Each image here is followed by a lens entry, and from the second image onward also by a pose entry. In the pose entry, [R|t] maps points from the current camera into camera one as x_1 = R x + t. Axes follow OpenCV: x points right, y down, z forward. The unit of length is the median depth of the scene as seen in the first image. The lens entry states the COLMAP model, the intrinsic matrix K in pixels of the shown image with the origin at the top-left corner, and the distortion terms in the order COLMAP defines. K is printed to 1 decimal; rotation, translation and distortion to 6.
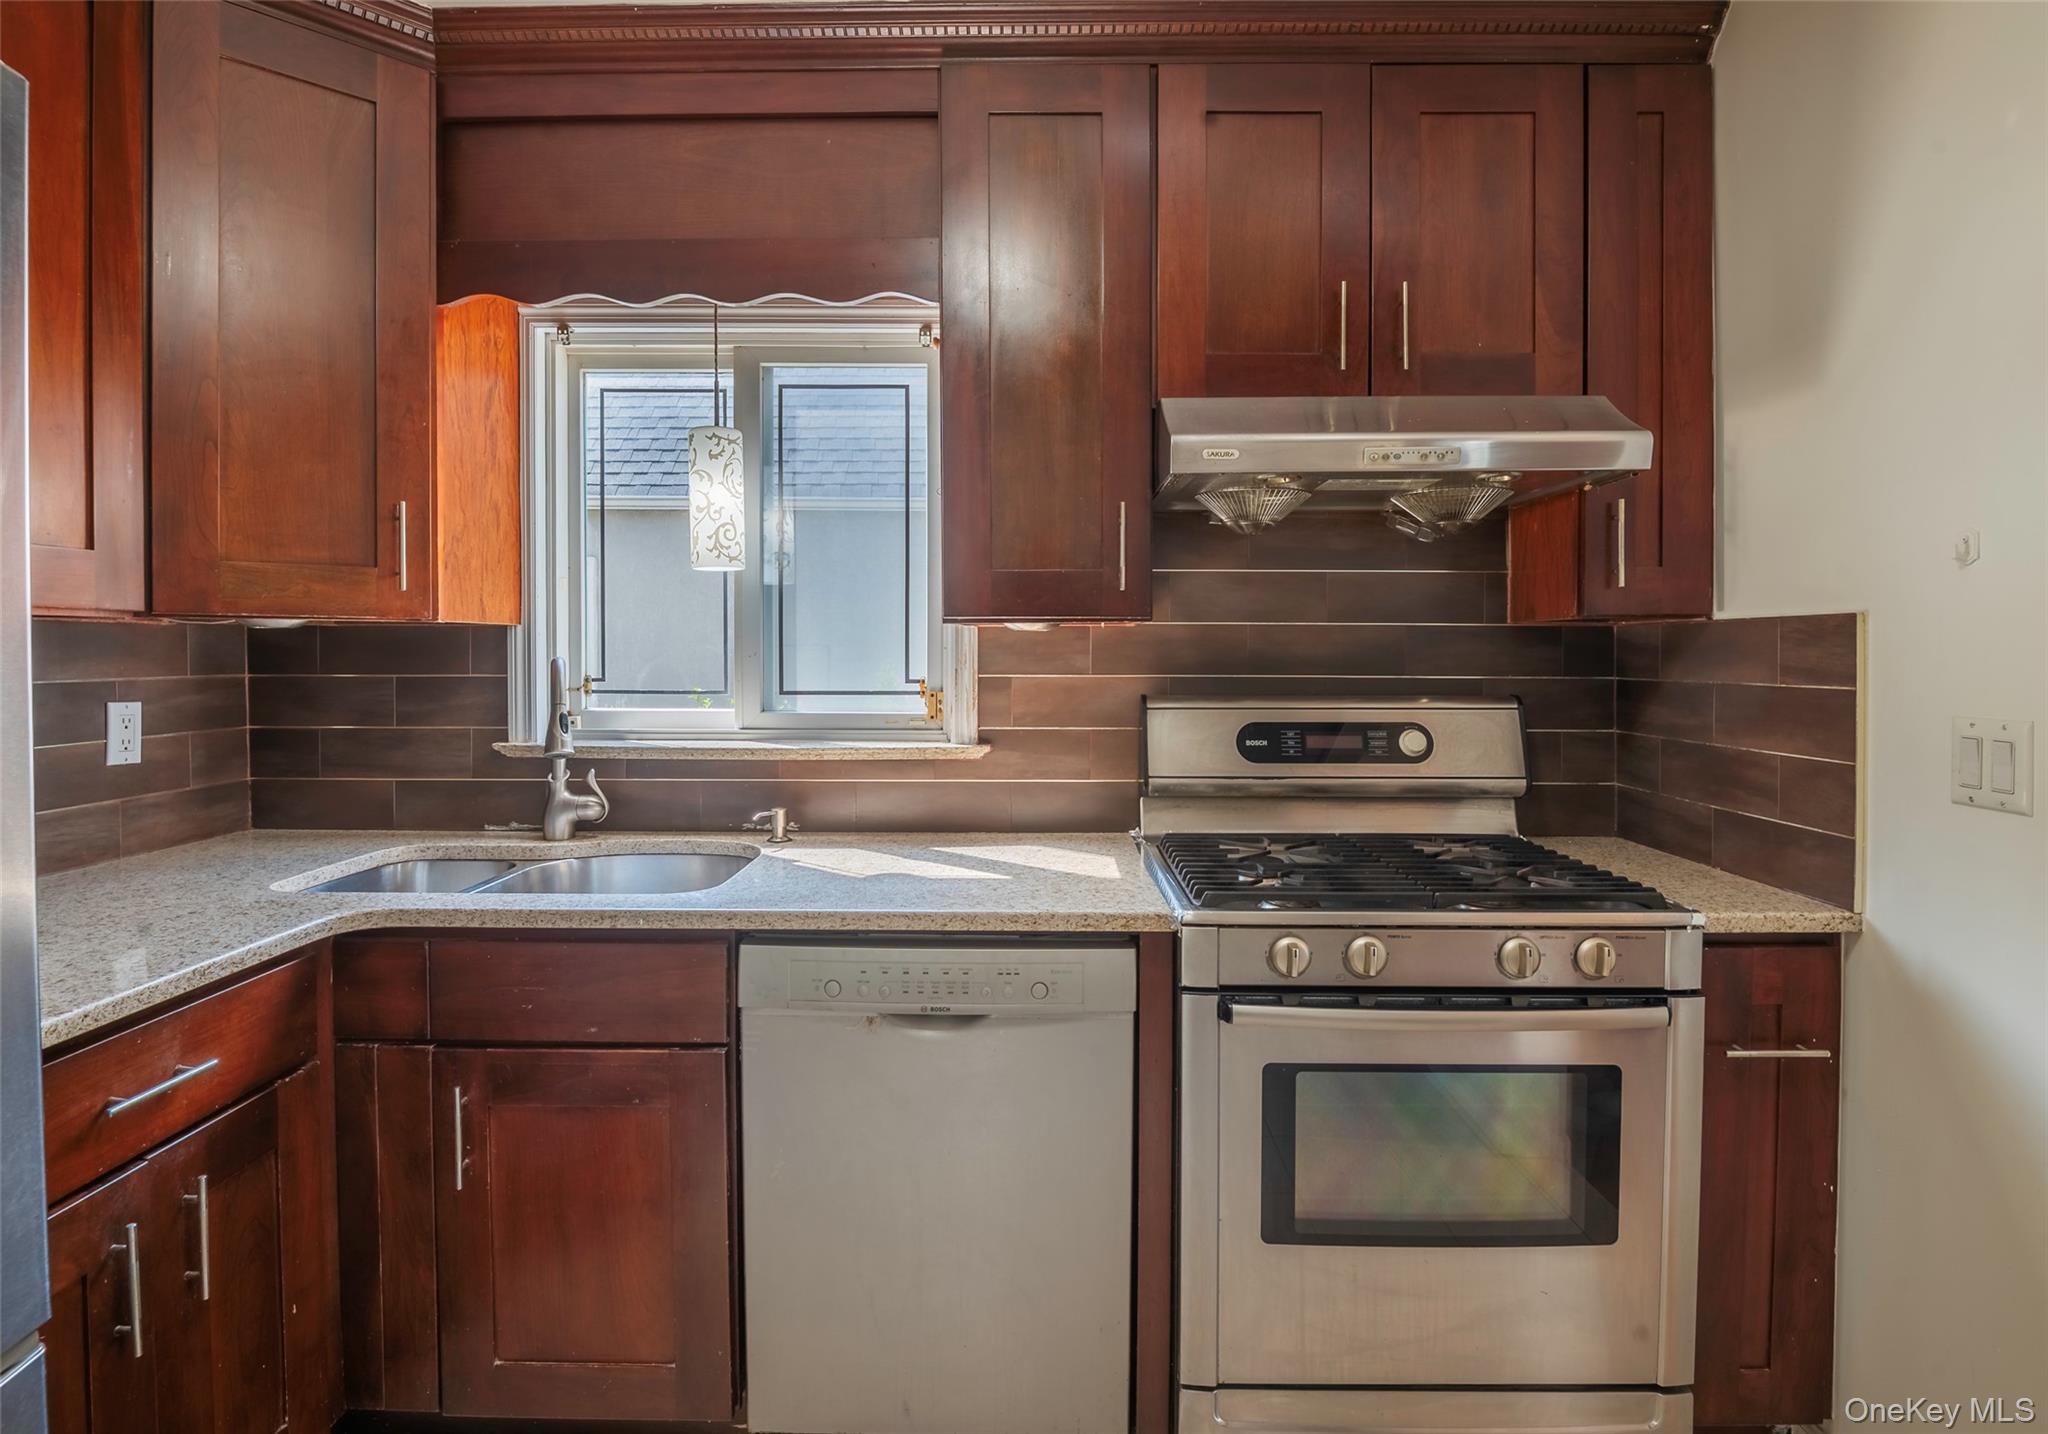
lens RADIAL K [[1032.1, 0, 1023.4], [0, 1032.1, 659.1], [0, 0, 1]] dist [-0.003193, -0.000731]
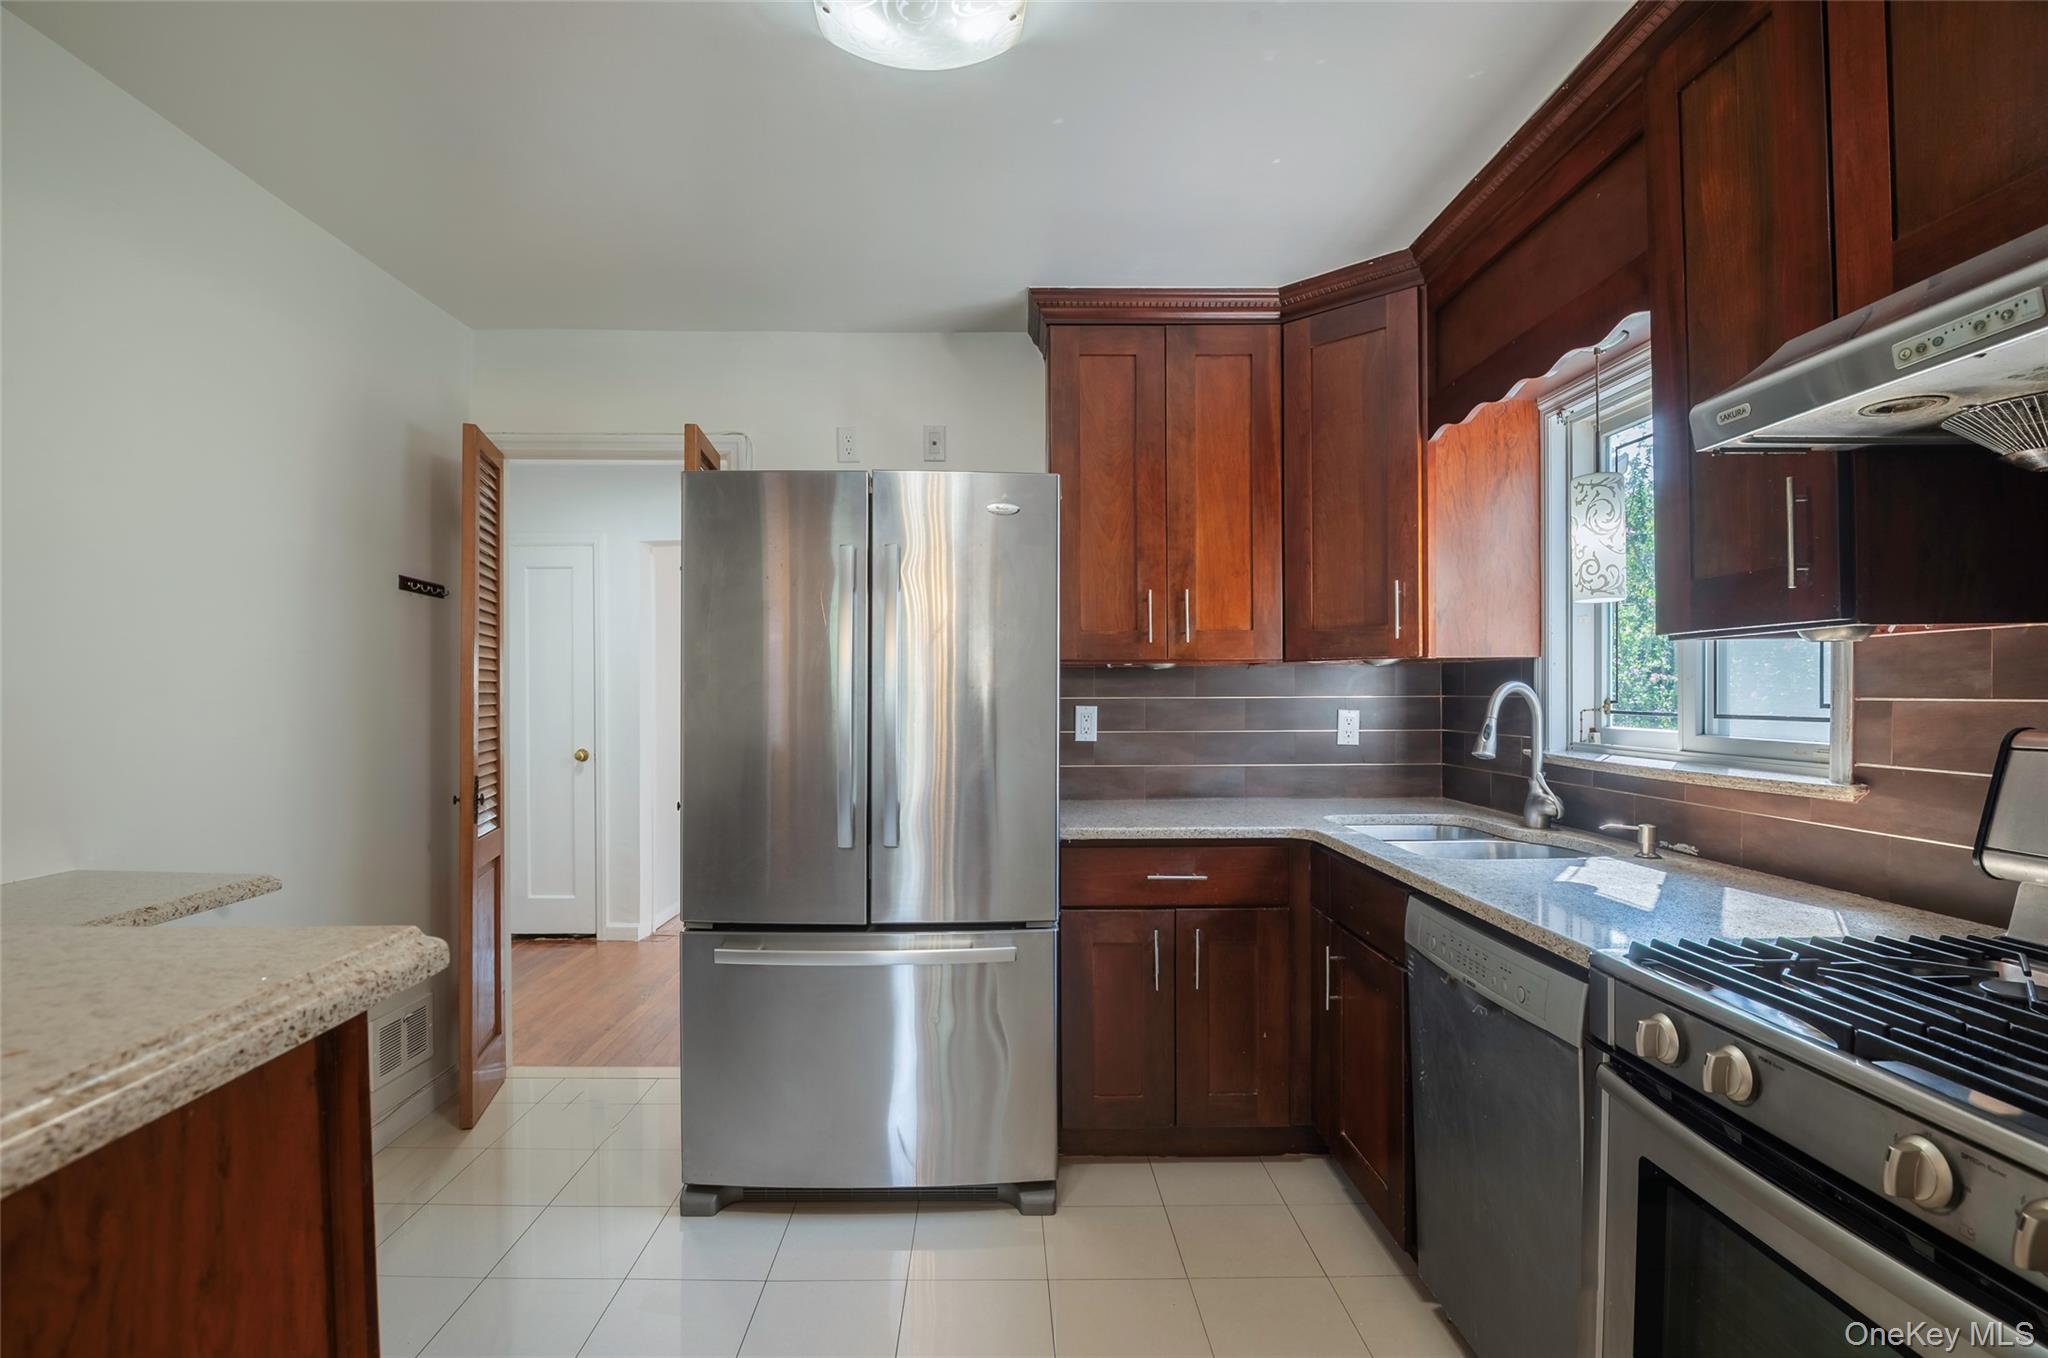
lens RADIAL K [[991.4, 0, 1024.0], [0, 991.4, 679.0], [0, 0, 1]] dist [-0.022320, 0.000294]
pose [[0.048530, -0.014080, -0.998722, 0.691423], [-0.002457, 0.999896, -0.014216, 0.012848], [0.998819, 0.003144, 0.048490, 0.315464]]
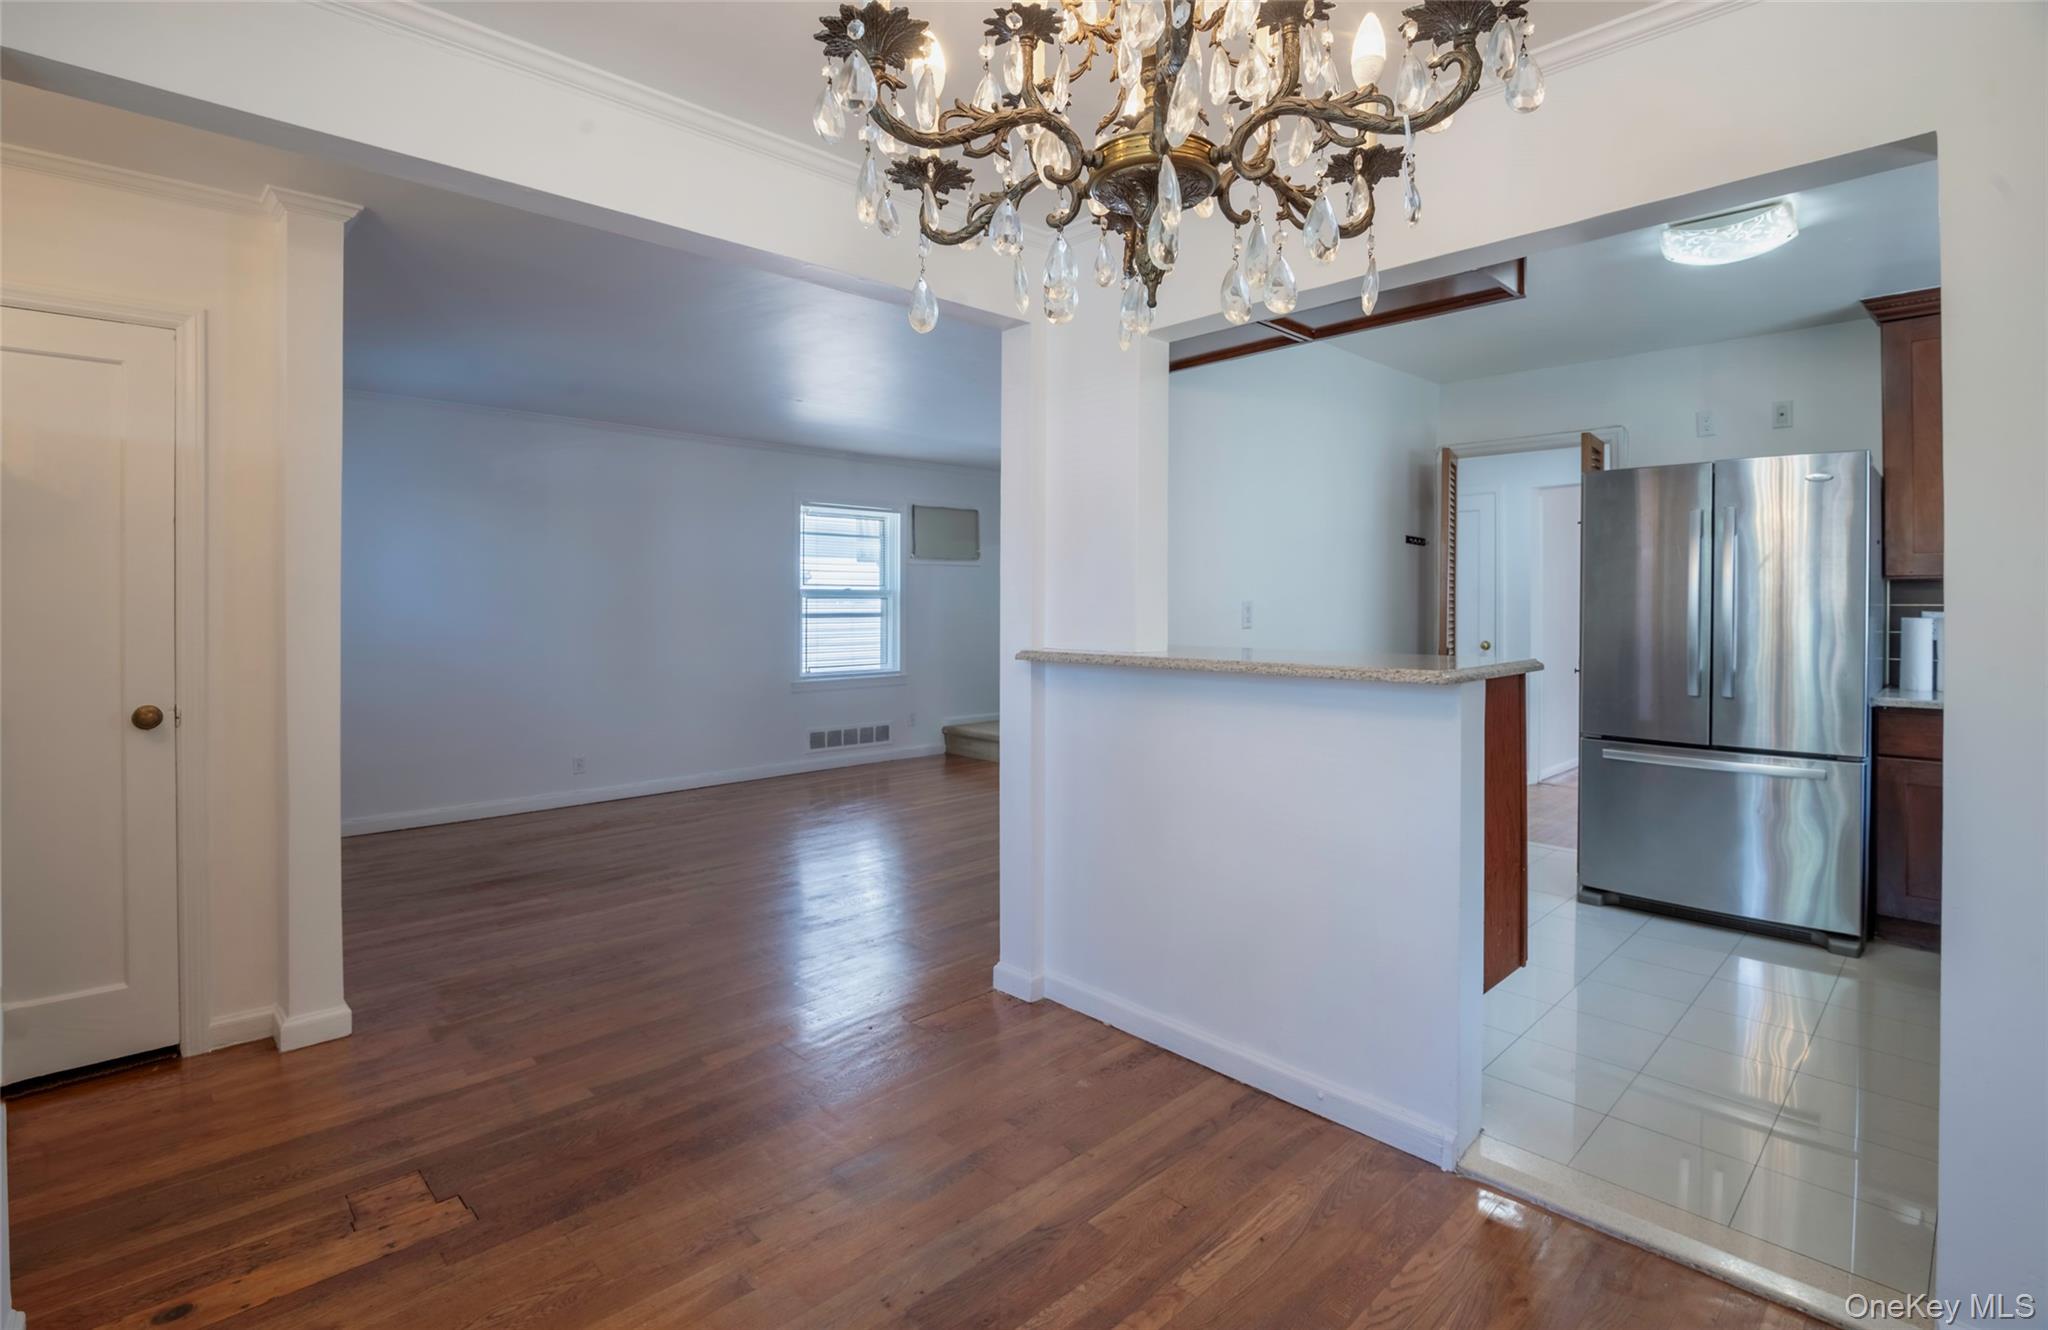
lens RADIAL K [[965.0, 0, 1015.2], [0, 965.0, 618.0], [0, 0, 1]] dist [-0.011941, -0.000158]
pose [[-0.701885, 0.010872, -0.712207, 1.628619], [-0.003858, 0.999811, 0.019064, 0.016932], [0.712280, 0.016128, -0.701710, 0.502377]]
